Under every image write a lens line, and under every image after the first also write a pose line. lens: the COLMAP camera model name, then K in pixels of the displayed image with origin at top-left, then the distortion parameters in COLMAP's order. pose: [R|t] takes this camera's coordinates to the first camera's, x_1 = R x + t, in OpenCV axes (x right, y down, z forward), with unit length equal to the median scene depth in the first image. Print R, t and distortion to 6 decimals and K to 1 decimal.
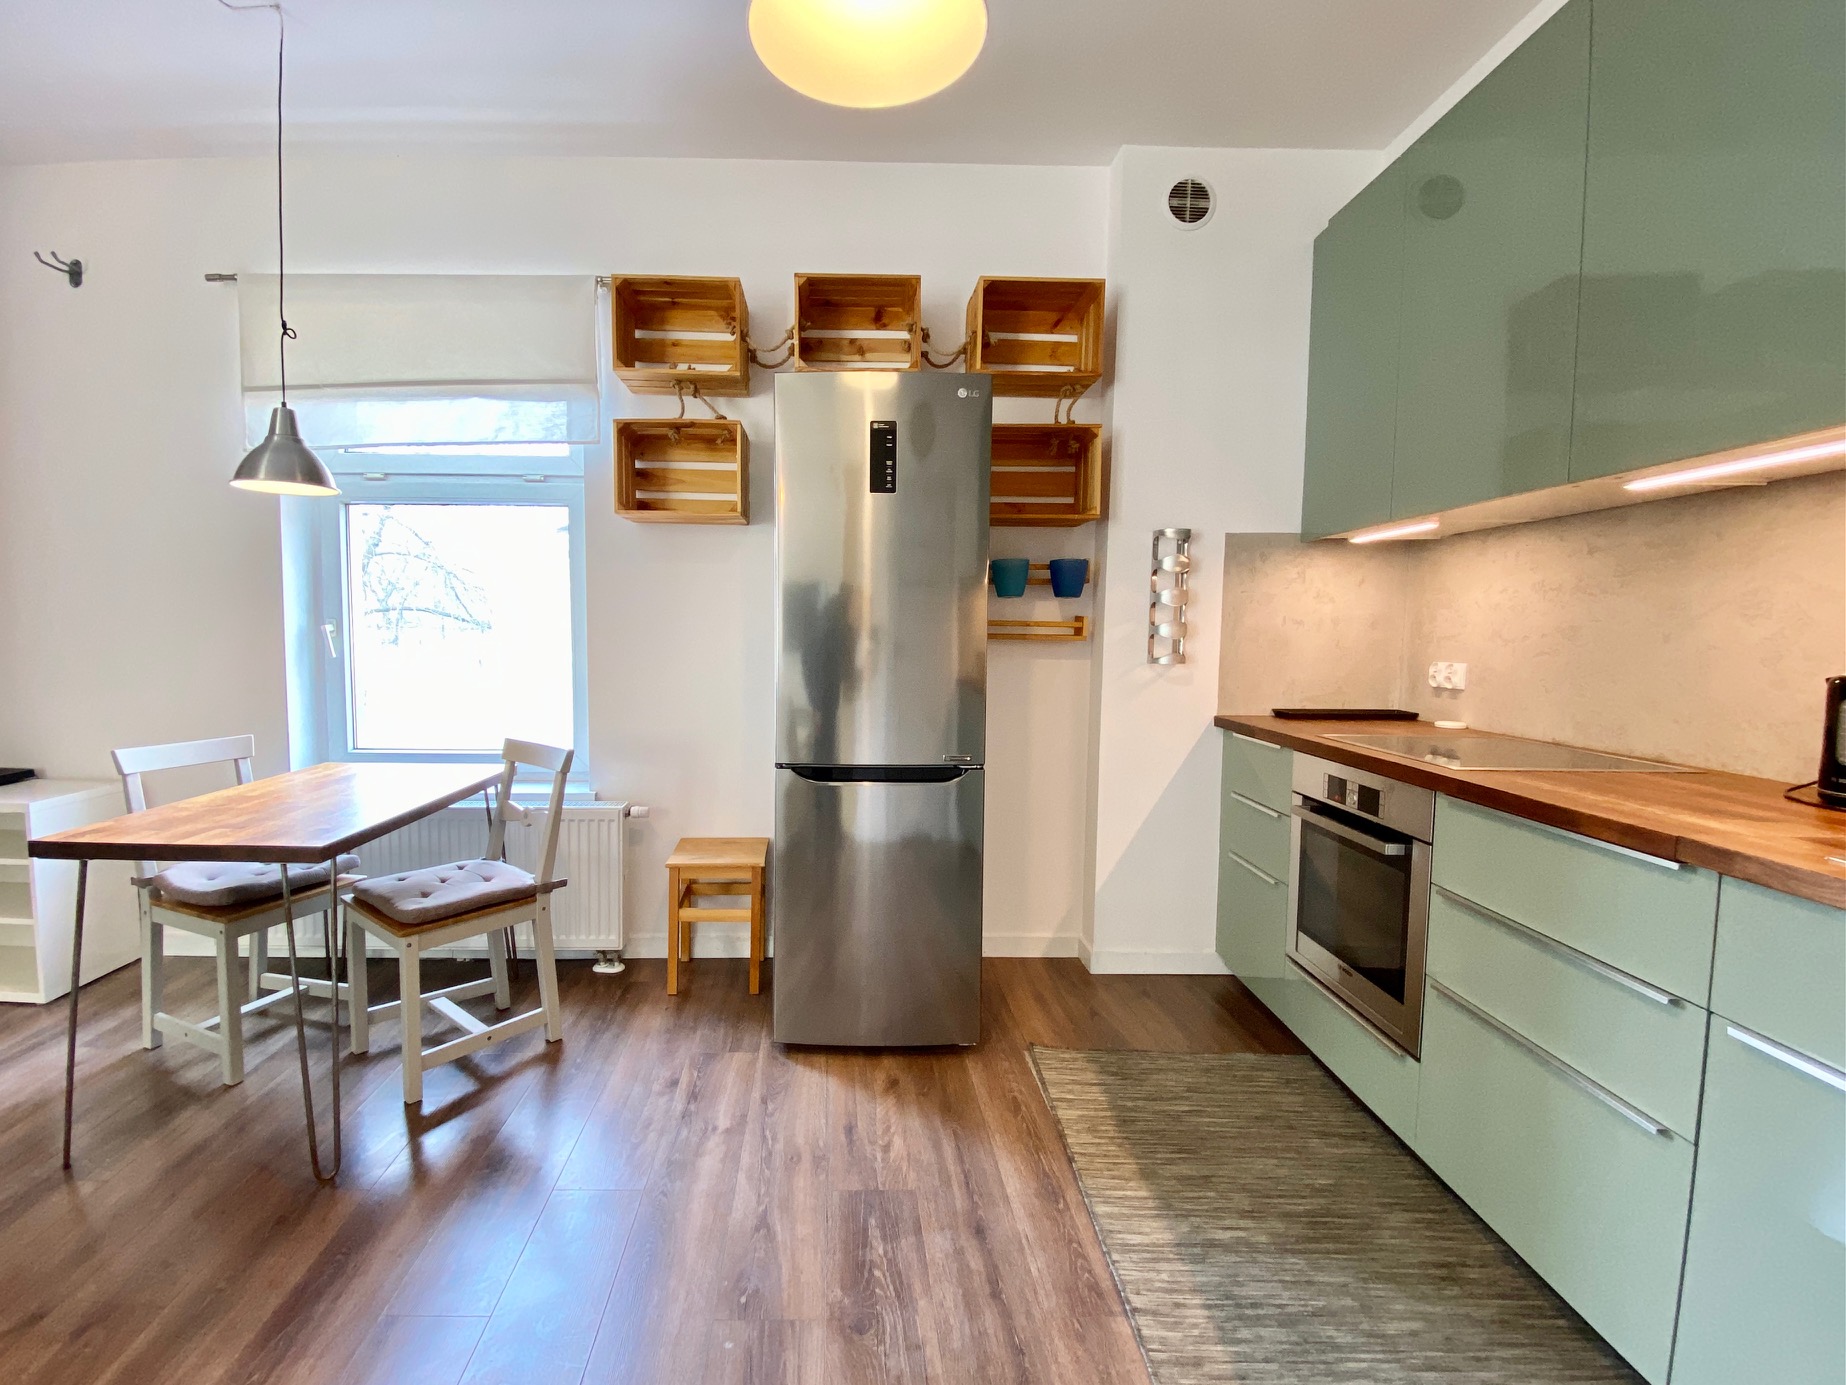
lens RADIAL K [[826.7, 0, 851.2], [0, 826.7, 681.8], [0, 0, 1]] dist [0.002661, -0.009111]
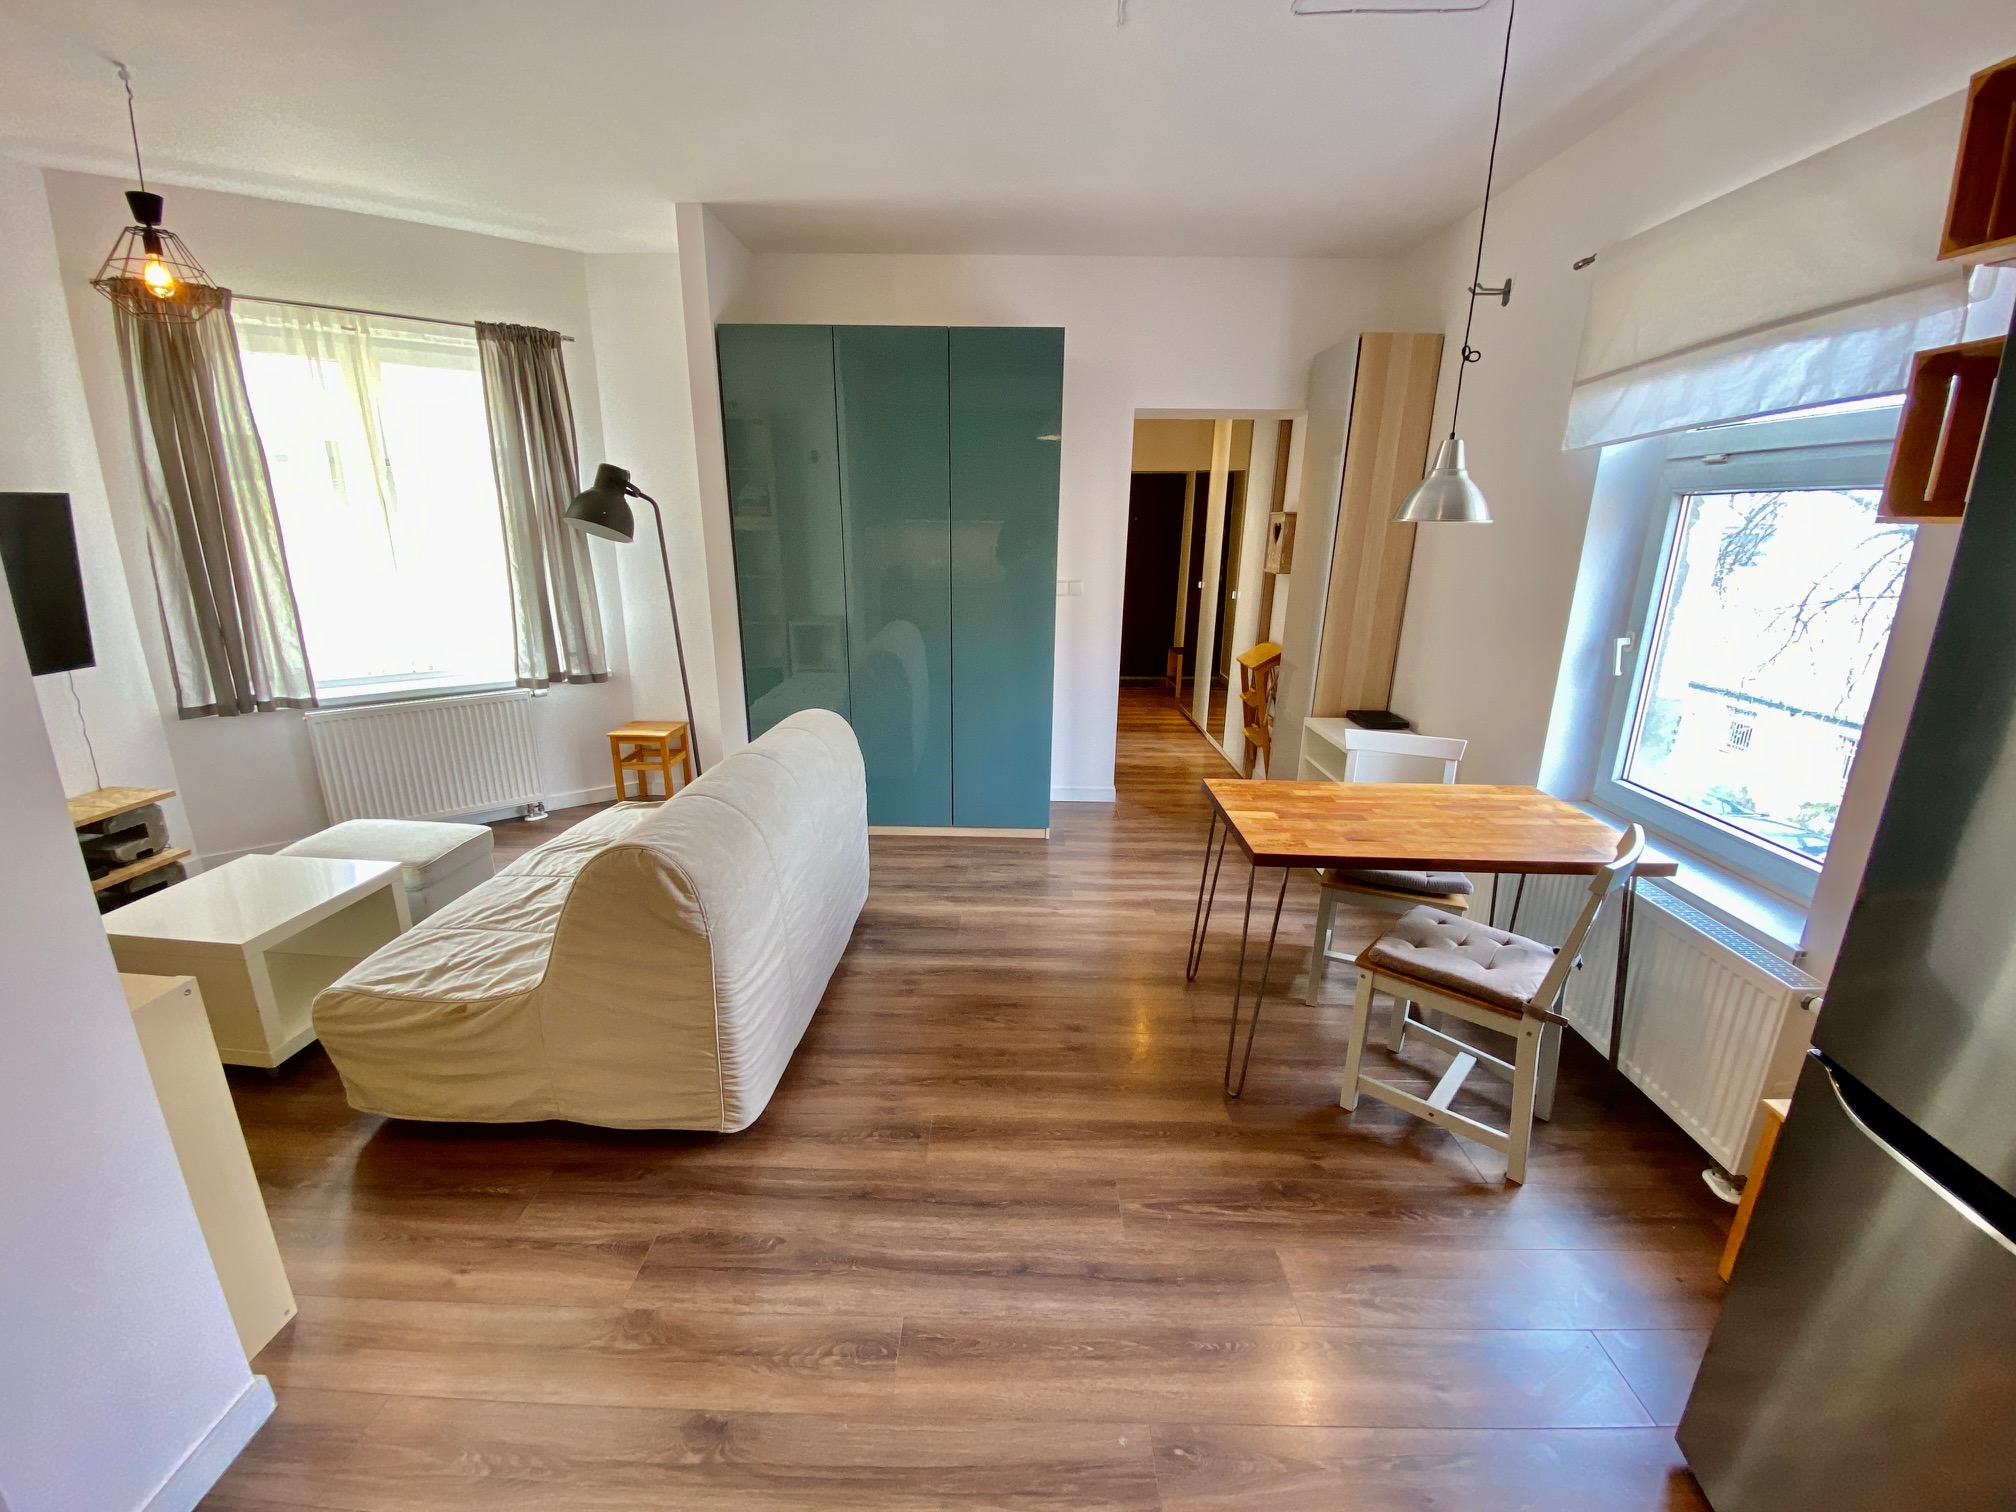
lens RADIAL K [[838.8, 0, 1008.0], [0, 838.8, 756.0], [0, 0, 1]] dist [-0.000122, -0.000207]
pose [[-0.014619, 0.265942, -0.963878, 0.432601], [-0.084738, 0.960184, 0.266208, -0.200665], [0.996296, 0.085568, 0.008499, 0.519207]]
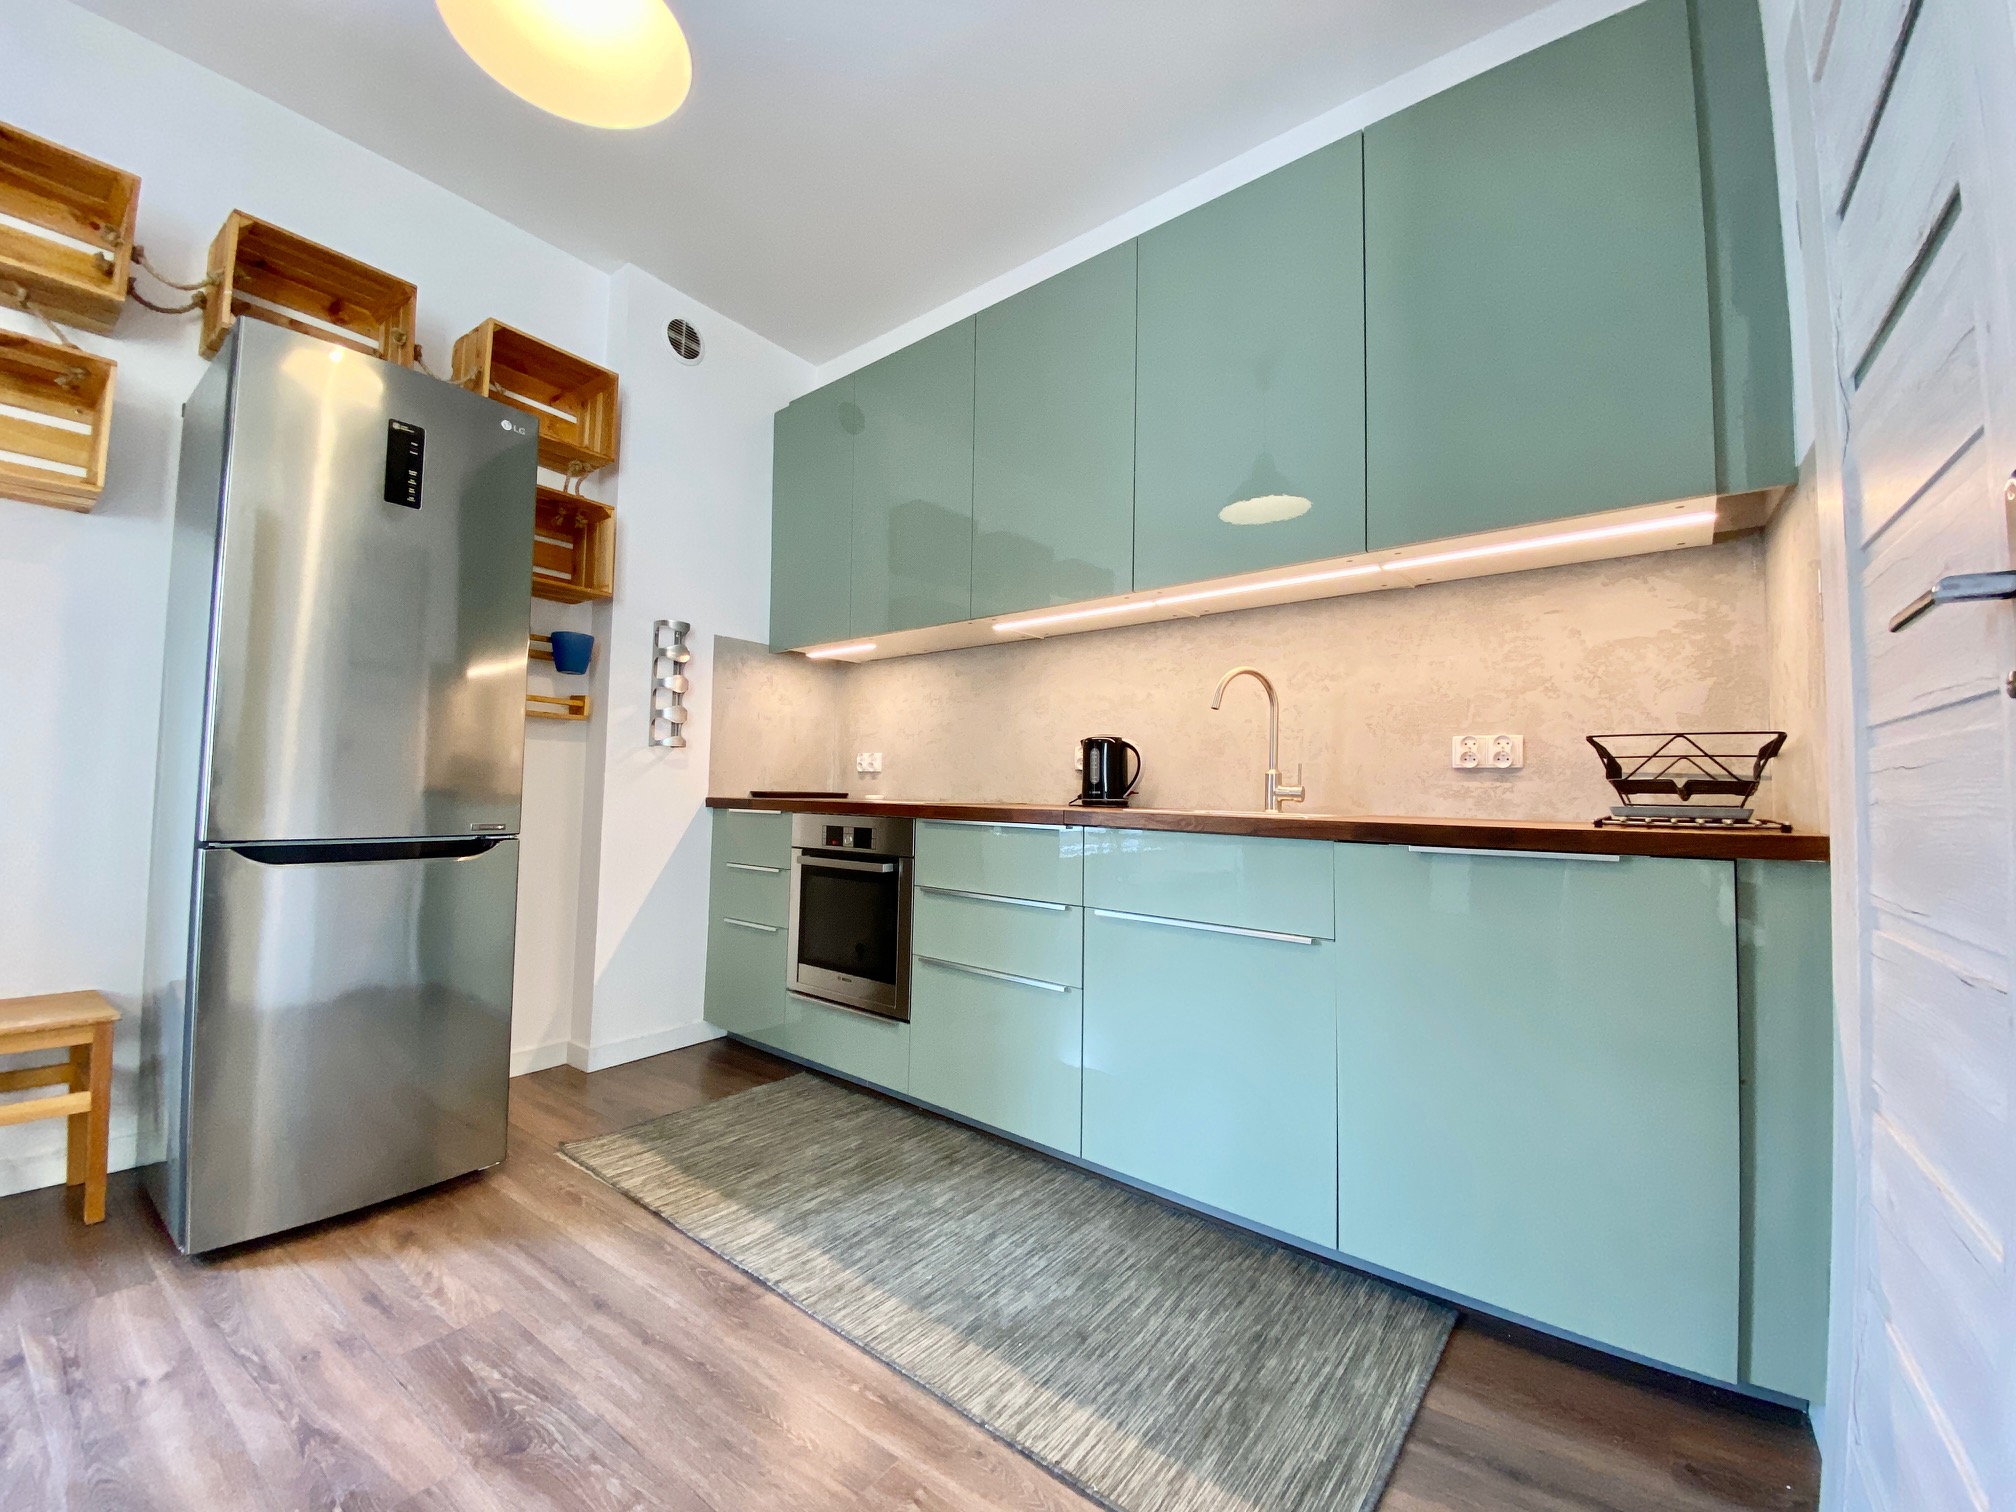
lens RADIAL K [[809.4, 0, 1008.0], [0, 809.4, 756.0], [0, 0, 1]] dist [0.009982, -0.020342]
pose [[0.594718, 0.038119, 0.803030, -0.244251], [0.043025, 0.995935, -0.079140, 0.115269], [-0.802782, 0.081616, 0.590660, 0.046983]]
